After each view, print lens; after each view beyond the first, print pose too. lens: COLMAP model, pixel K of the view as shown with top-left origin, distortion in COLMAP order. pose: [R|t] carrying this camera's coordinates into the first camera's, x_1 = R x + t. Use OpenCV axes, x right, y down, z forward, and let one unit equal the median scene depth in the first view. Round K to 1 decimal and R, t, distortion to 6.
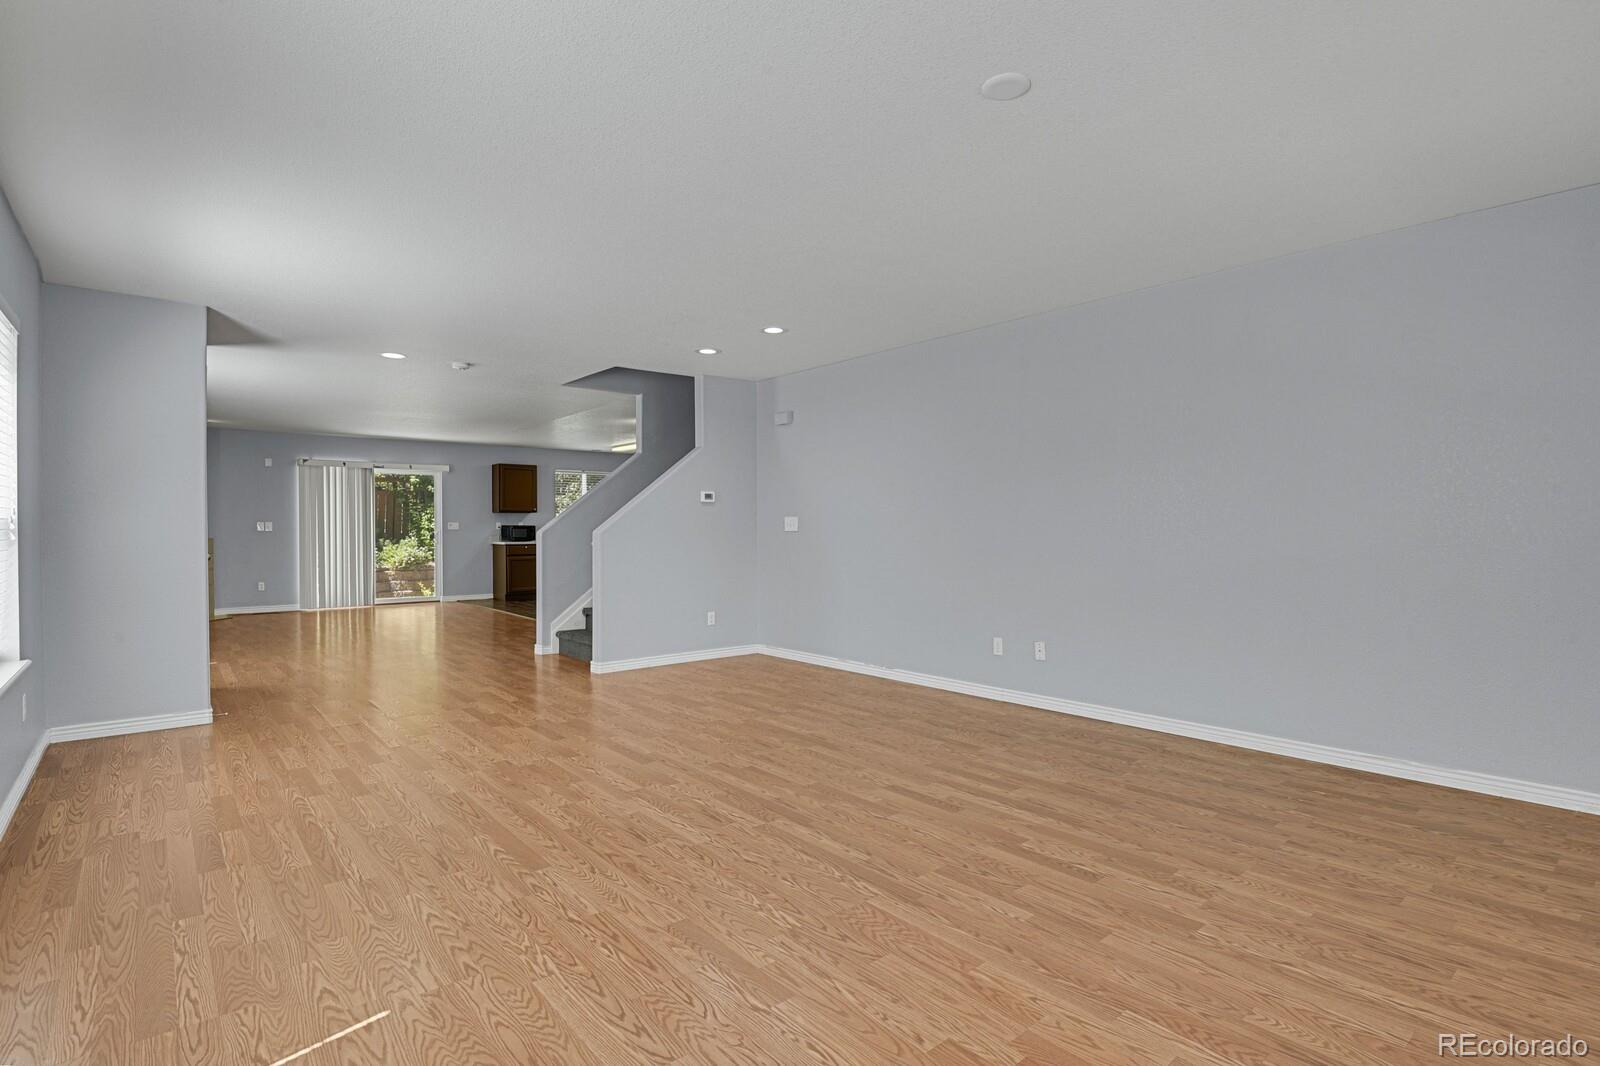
lens RADIAL K [[791.5, 0, 800.0], [0, 791.5, 533.0], [0, 0, 1]] dist [-0.003157, -0.027705]
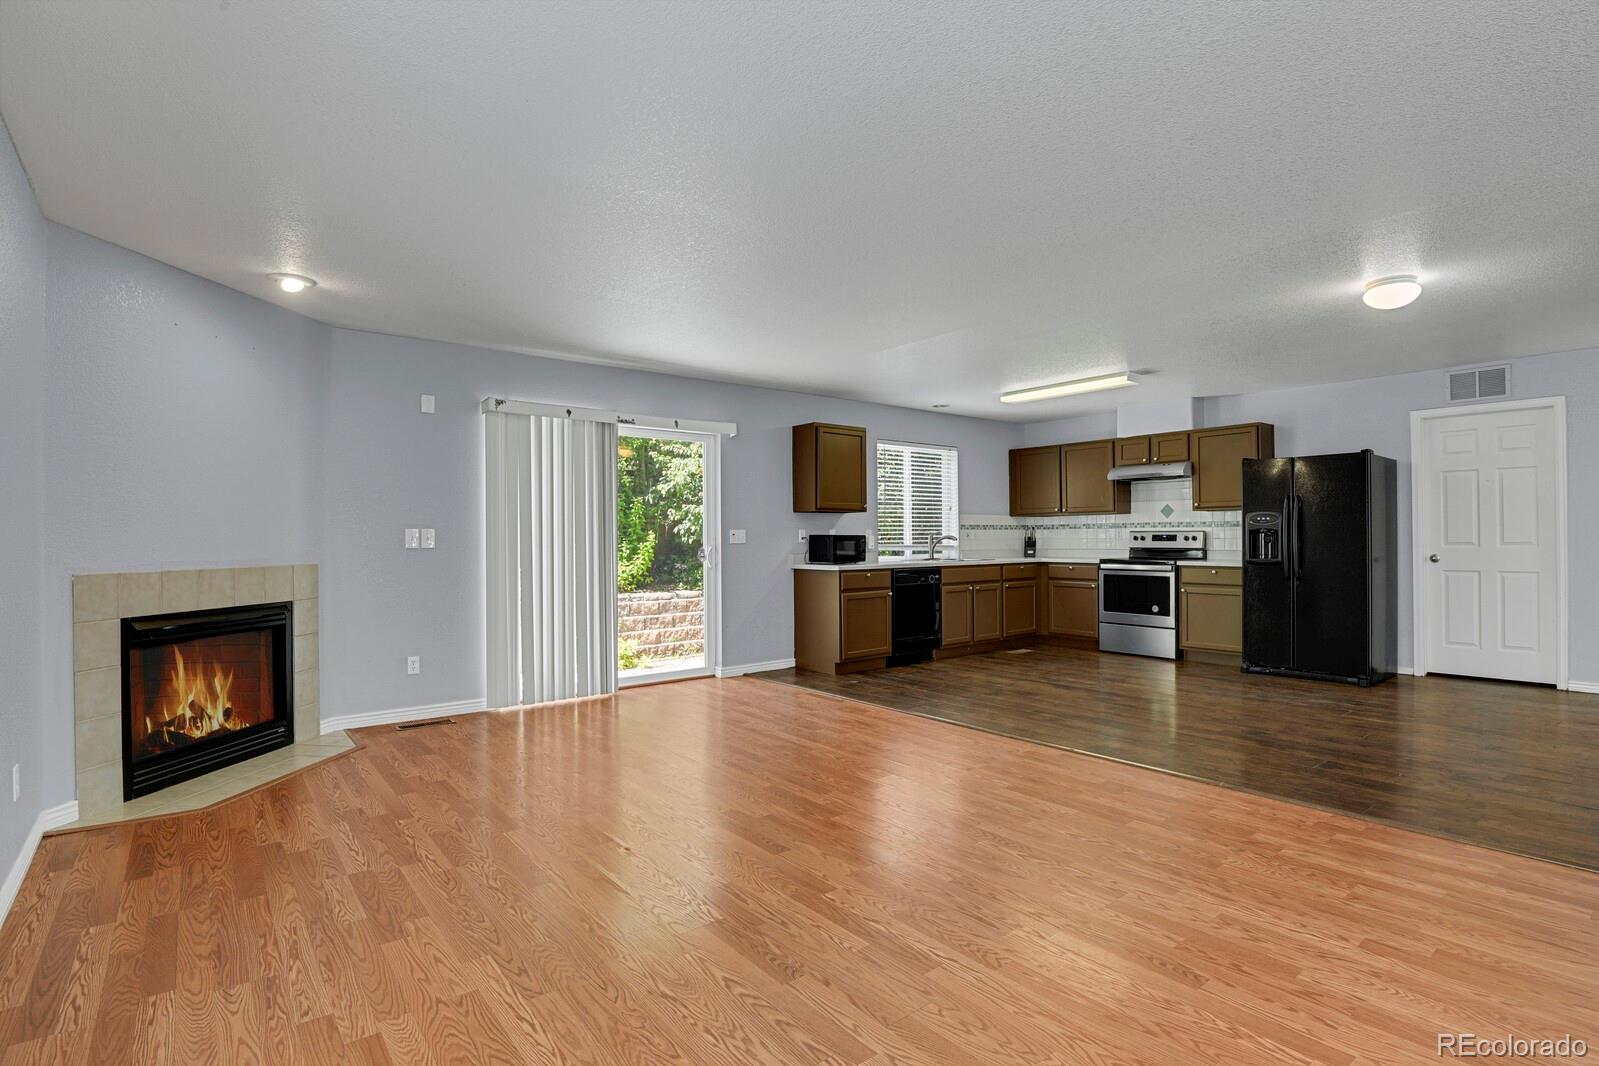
lens RADIAL K [[801.8, 0, 799.5], [0, 801.8, 533.0], [0, 0, 1]] dist [-0.023849, -0.000705]
pose [[0.999079, -0.005483, -0.042551, -0.373121], [0.004690, 0.999814, -0.018703, -0.000834], [0.042646, 0.018486, 0.998919, 0.455445]]
